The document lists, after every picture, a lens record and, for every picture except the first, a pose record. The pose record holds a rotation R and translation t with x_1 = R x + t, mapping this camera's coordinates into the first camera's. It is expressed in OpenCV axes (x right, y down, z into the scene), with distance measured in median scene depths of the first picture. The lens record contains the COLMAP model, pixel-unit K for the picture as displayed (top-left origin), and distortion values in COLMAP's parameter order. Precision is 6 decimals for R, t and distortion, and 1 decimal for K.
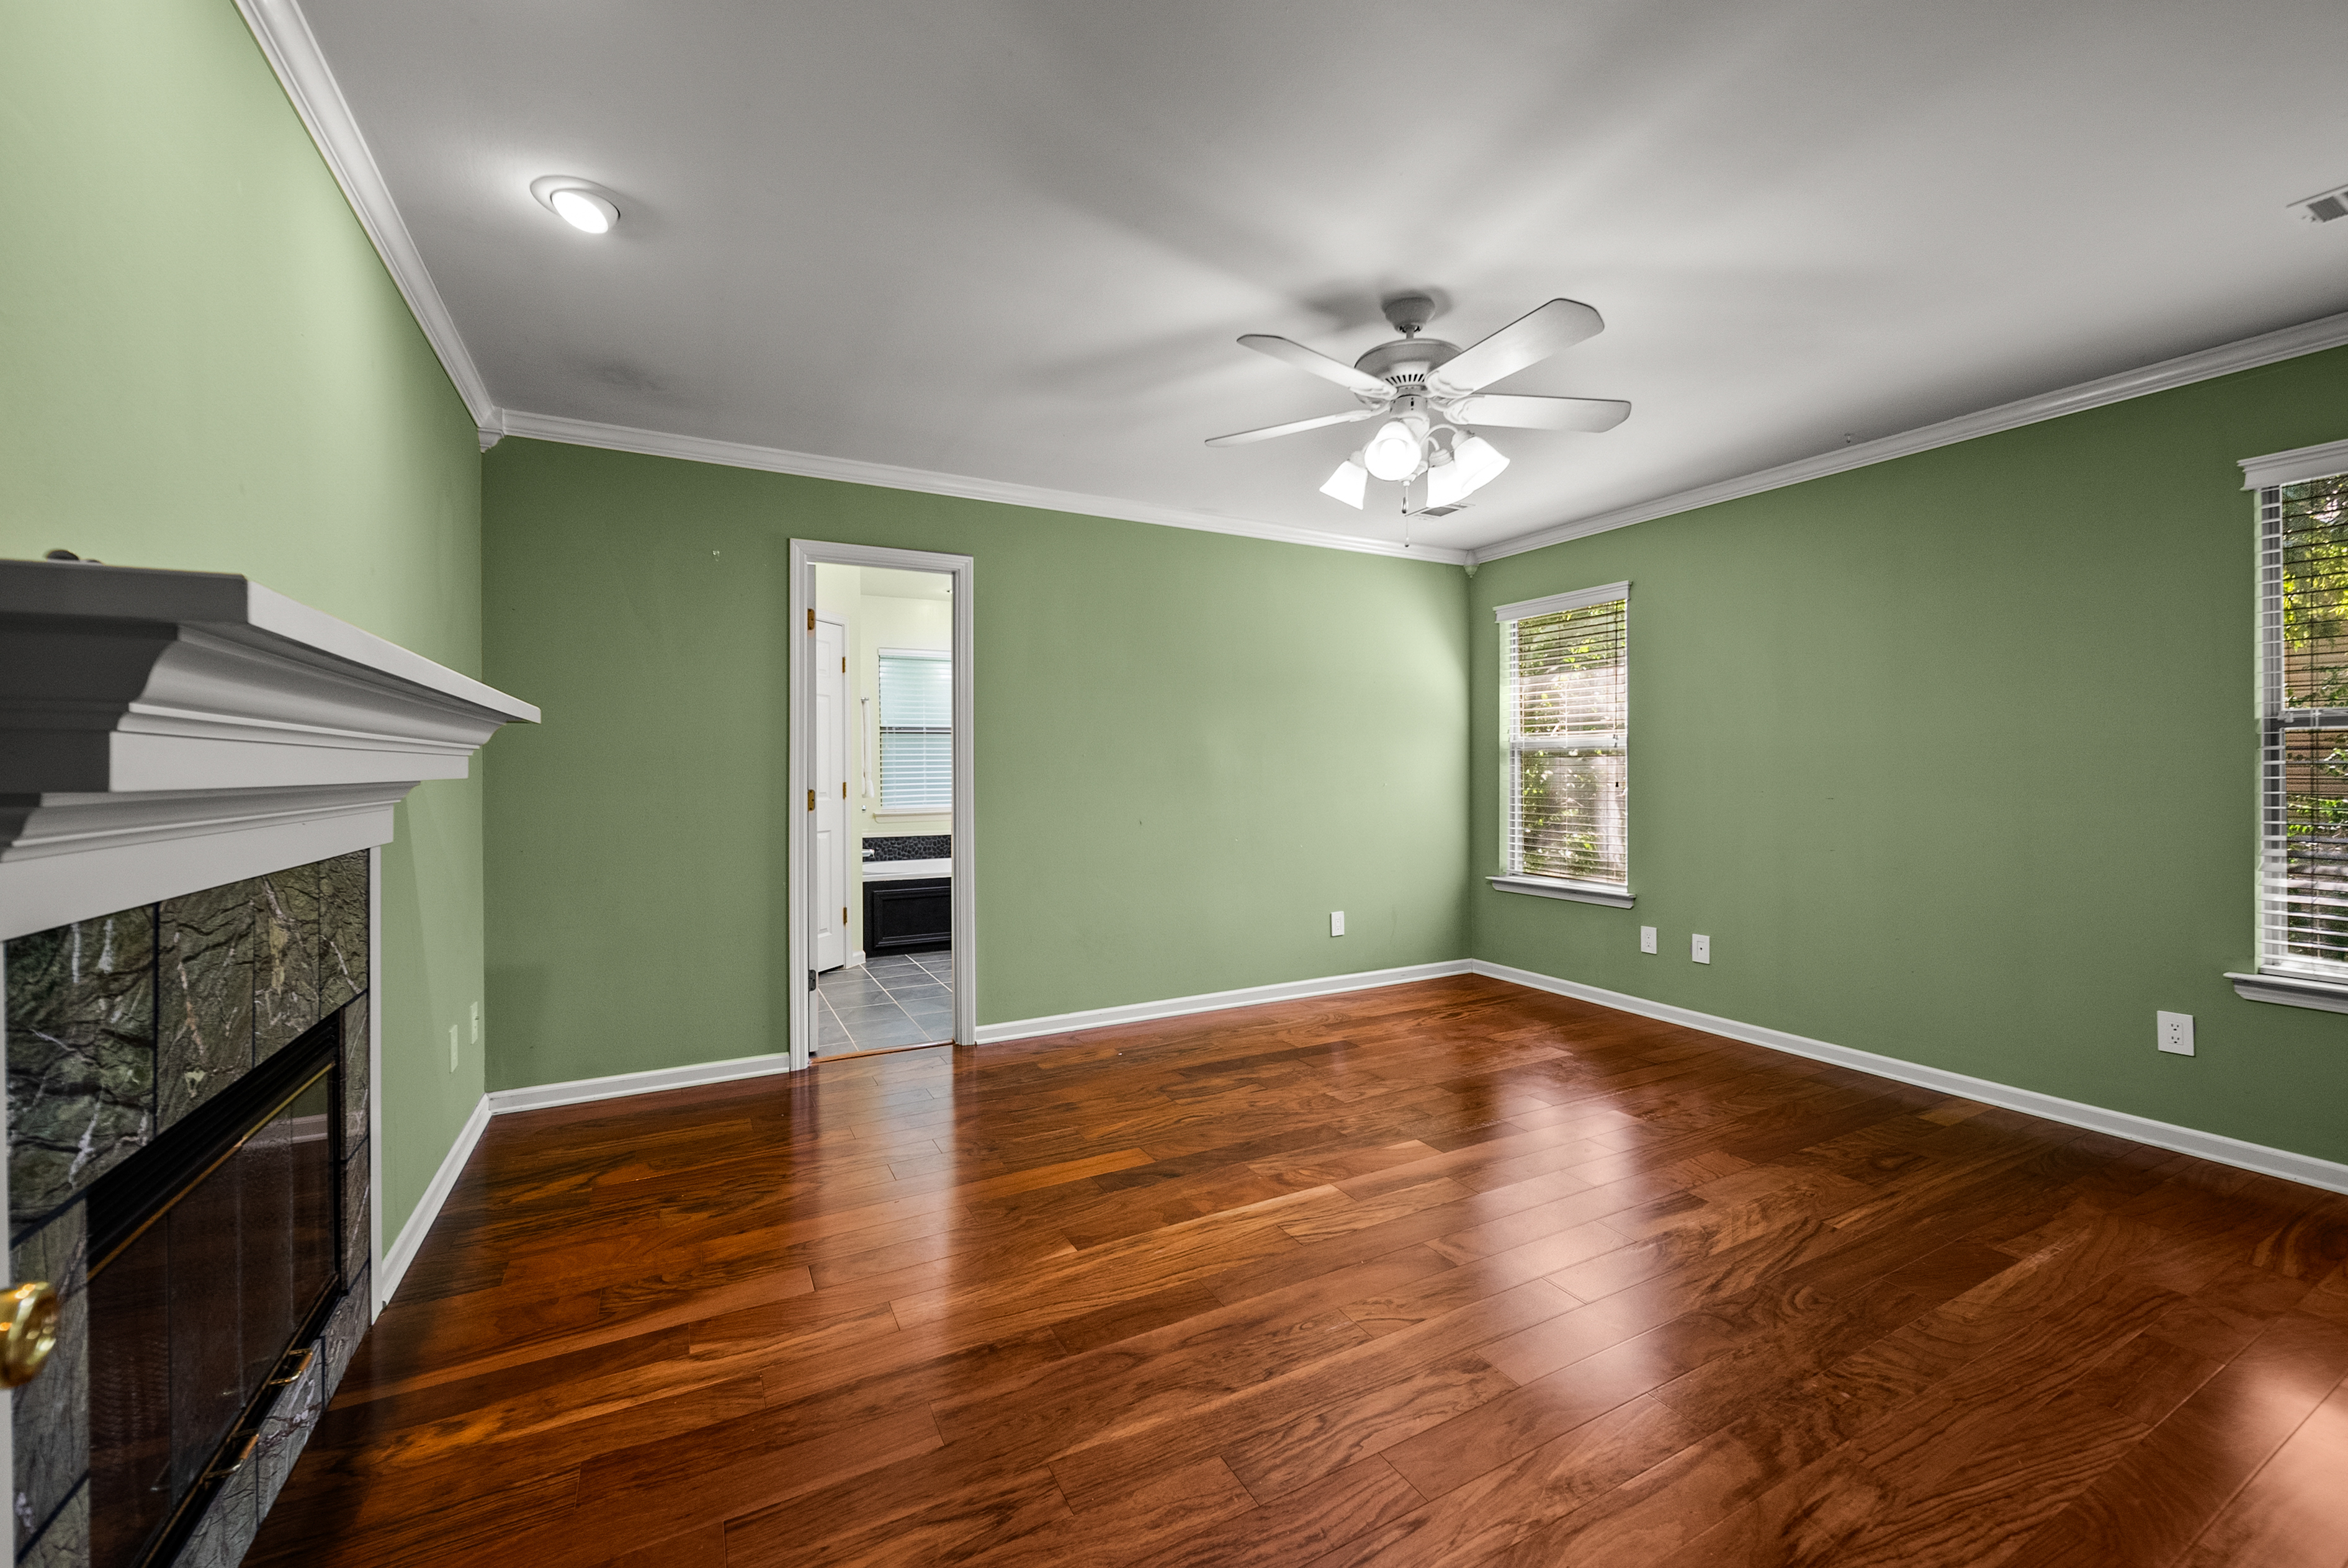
lens RADIAL K [[937.6, 0, 1192.3], [0, 937.6, 781.5], [0, 0, 1]] dist [-0.001304, -0.001925]
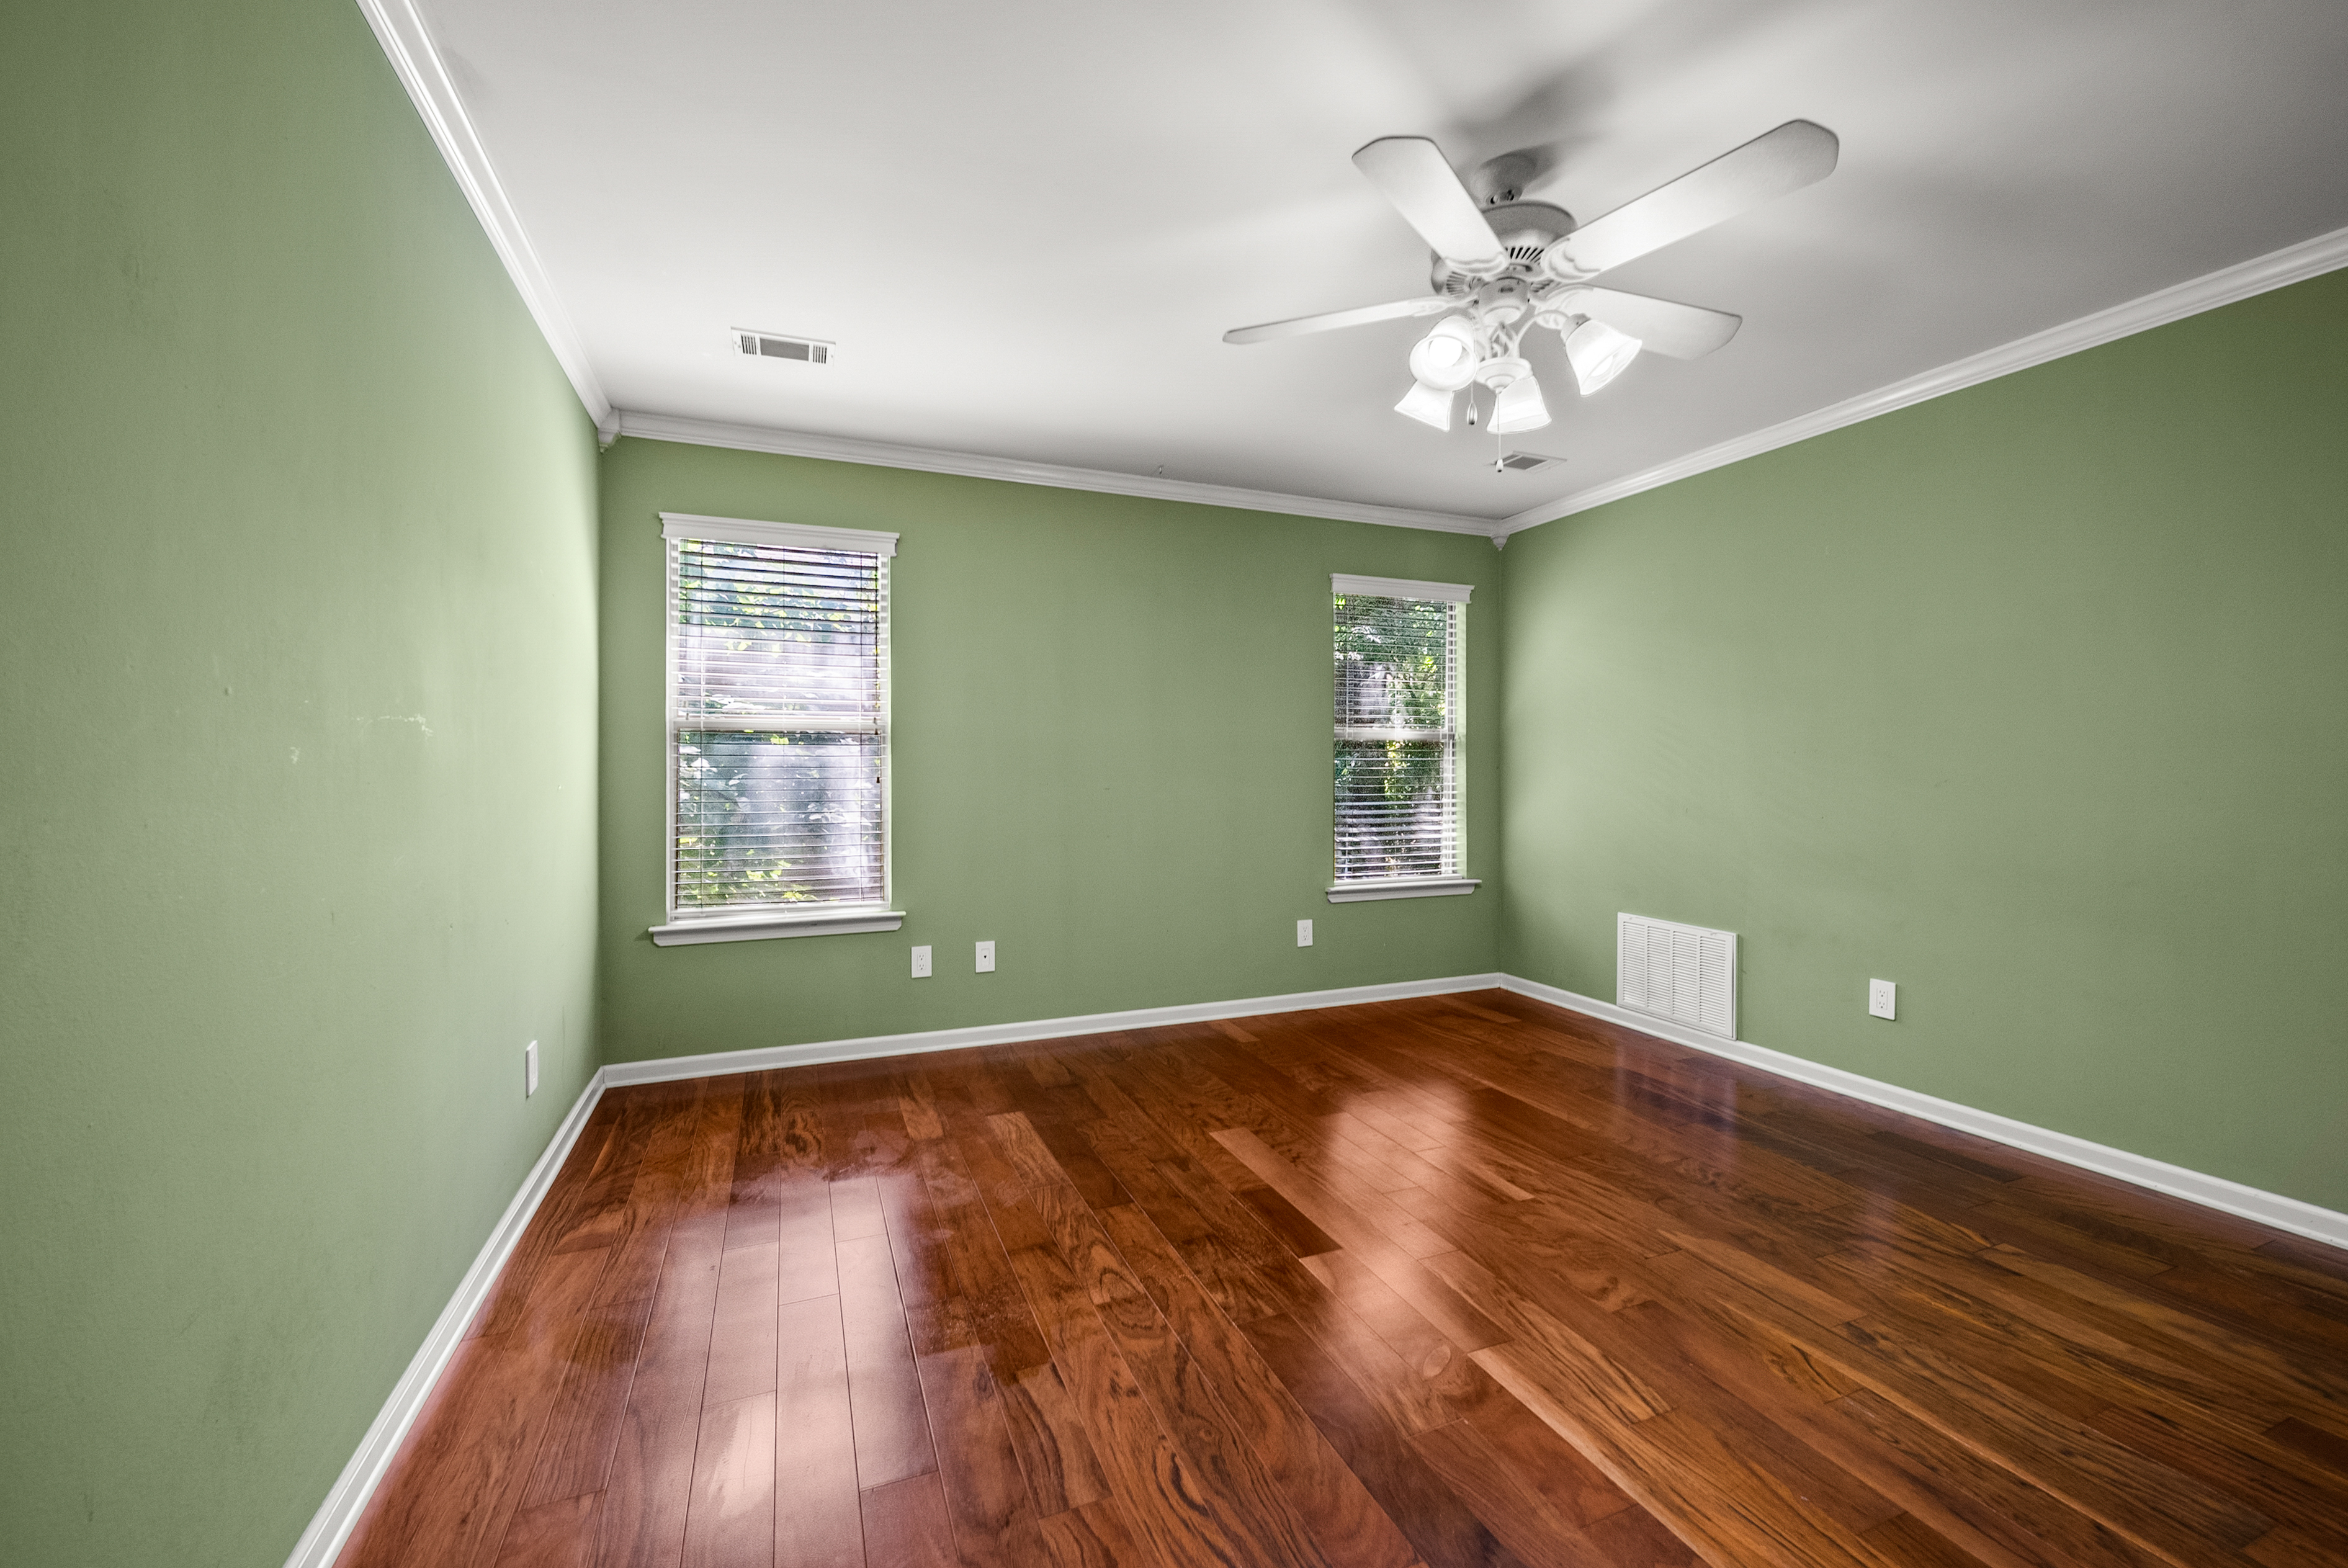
lens RADIAL K [[937.6, 0, 1172.1], [0, 937.6, 770.9], [0, 0, 1]] dist [-0.001304, -0.001925]
pose [[0.116686, -0.000602, 0.993169, -0.543977], [0.015232, 0.999883, -0.001183, -0.000518], [-0.993052, 0.015266, 0.116681, 1.096377]]
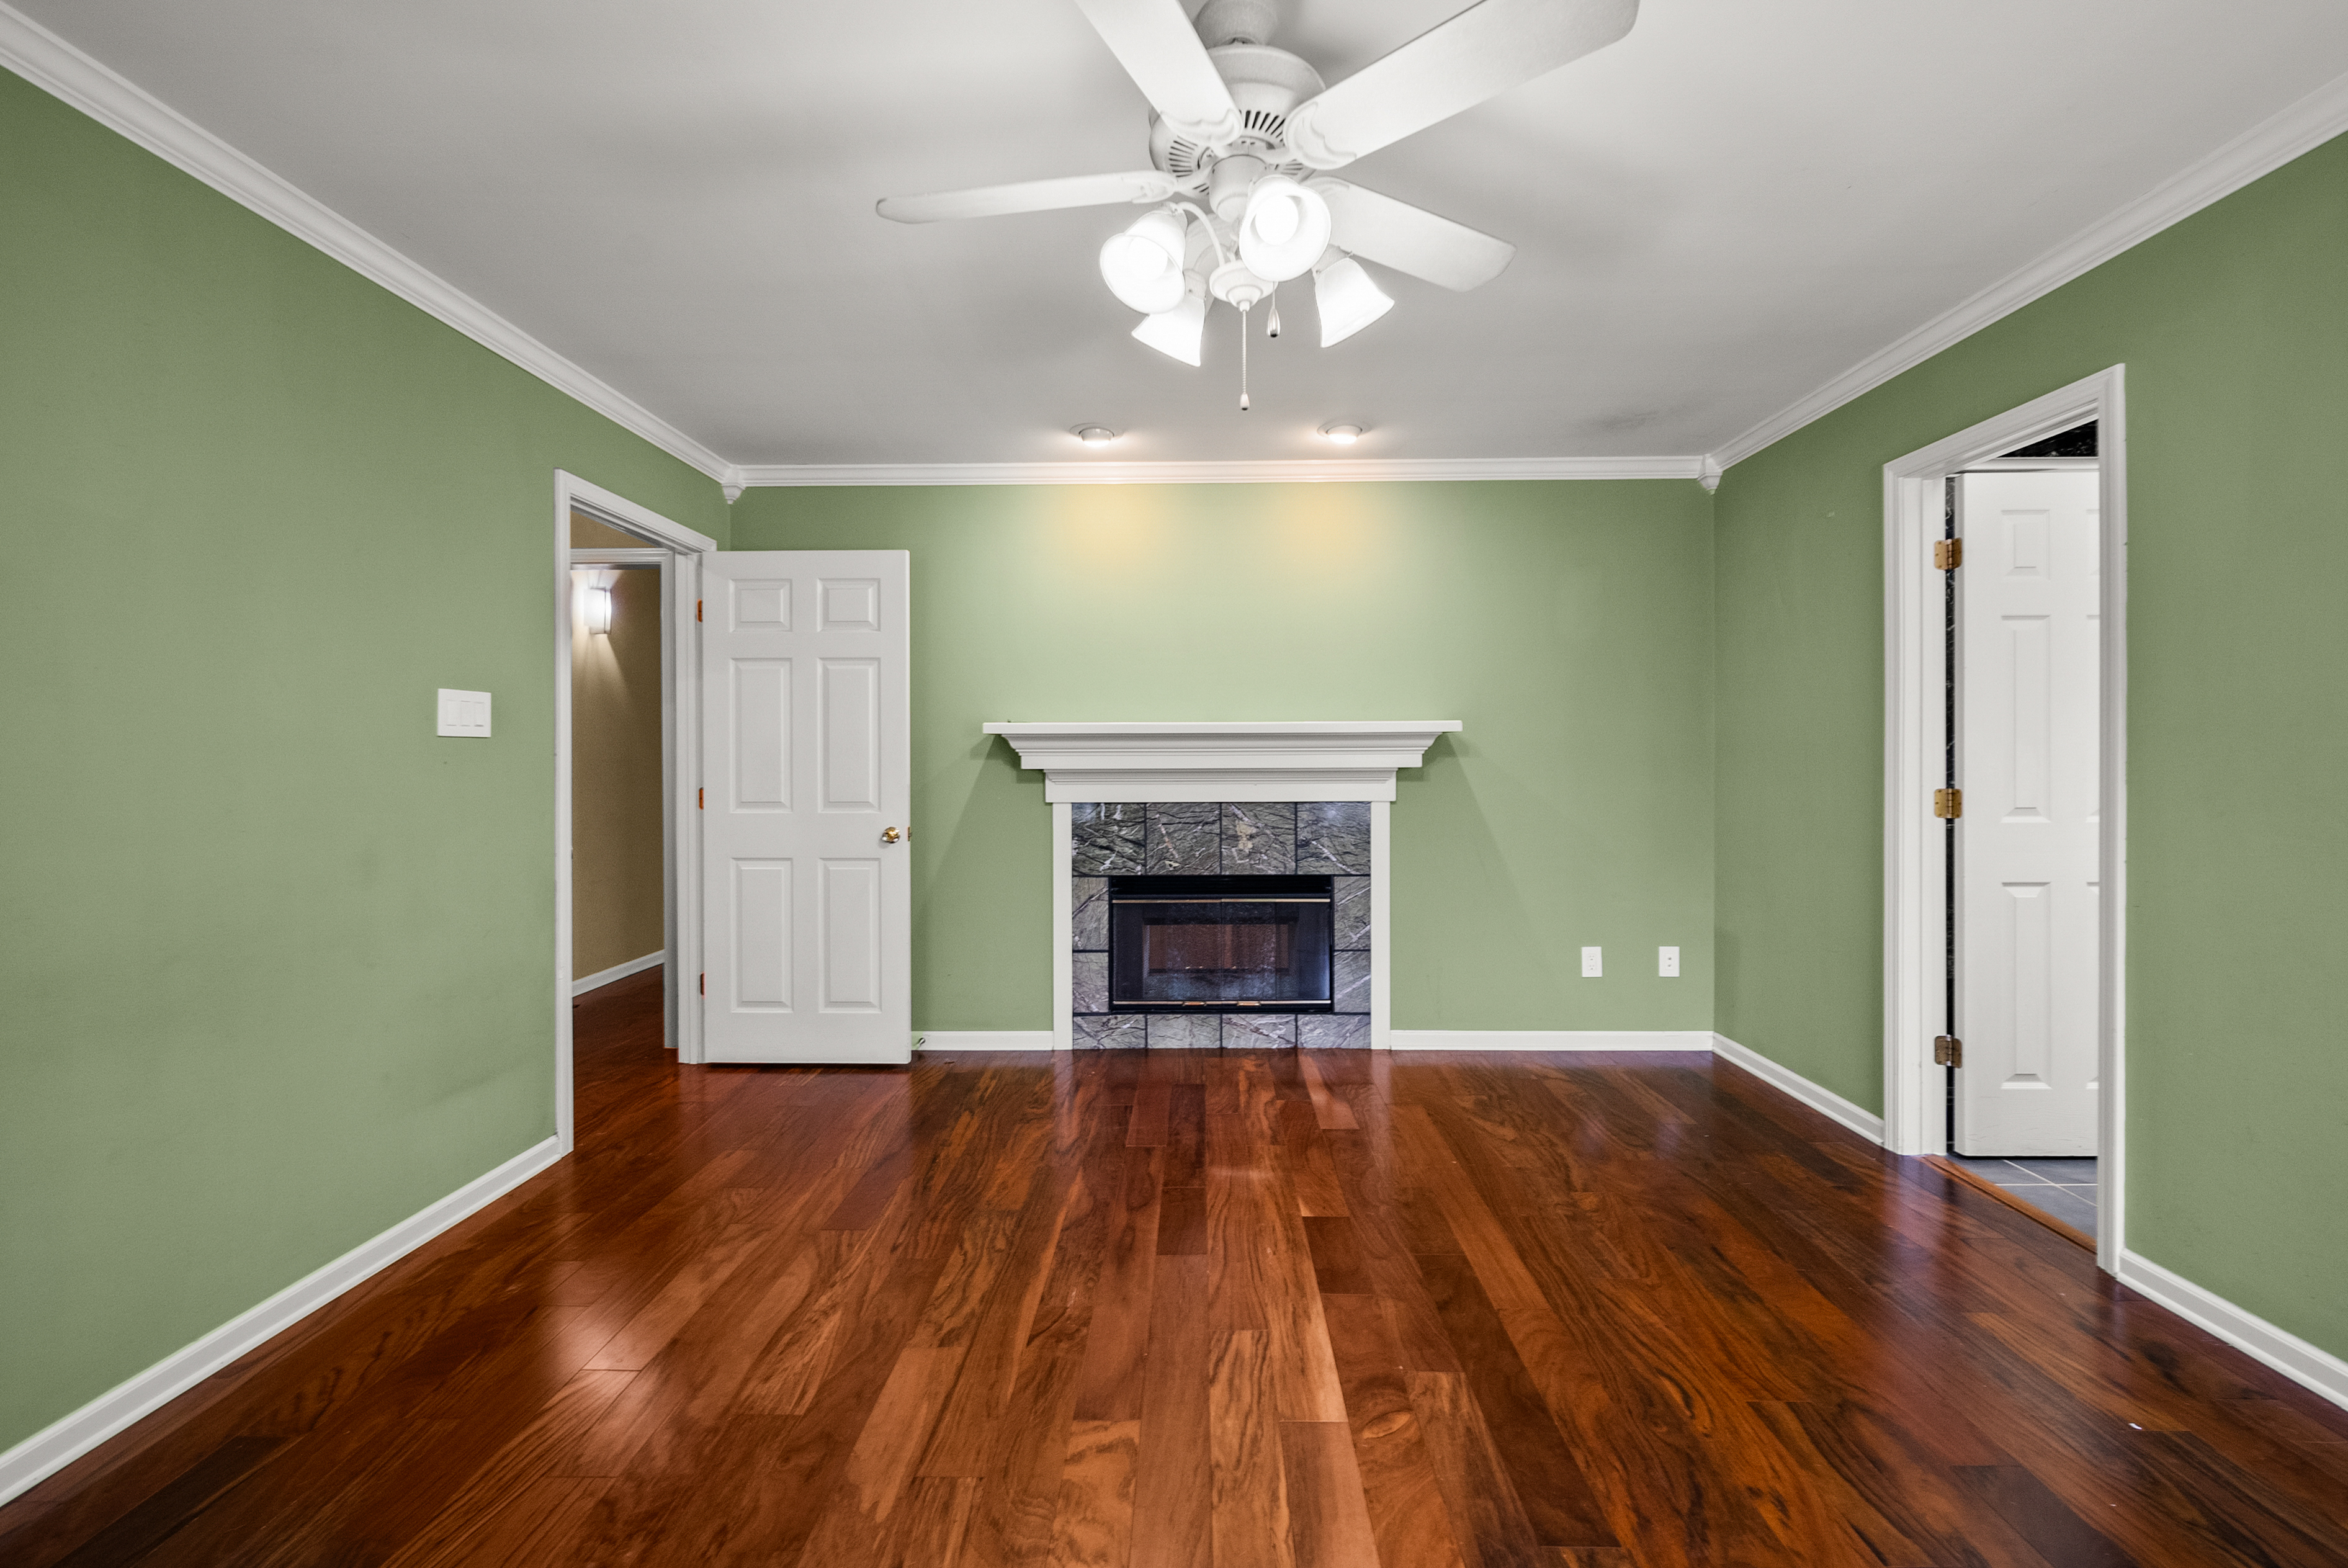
lens RADIAL K [[937.6, 0, 1170.1], [0, 937.6, 765.3], [0, 0, 1]] dist [-0.001304, -0.001925]
pose [[-0.506654, 0.012046, -0.862065, 0.729280], [-0.004208, 0.999856, 0.016444, -0.025866], [0.862139, 0.011959, -0.506531, 1.178883]]
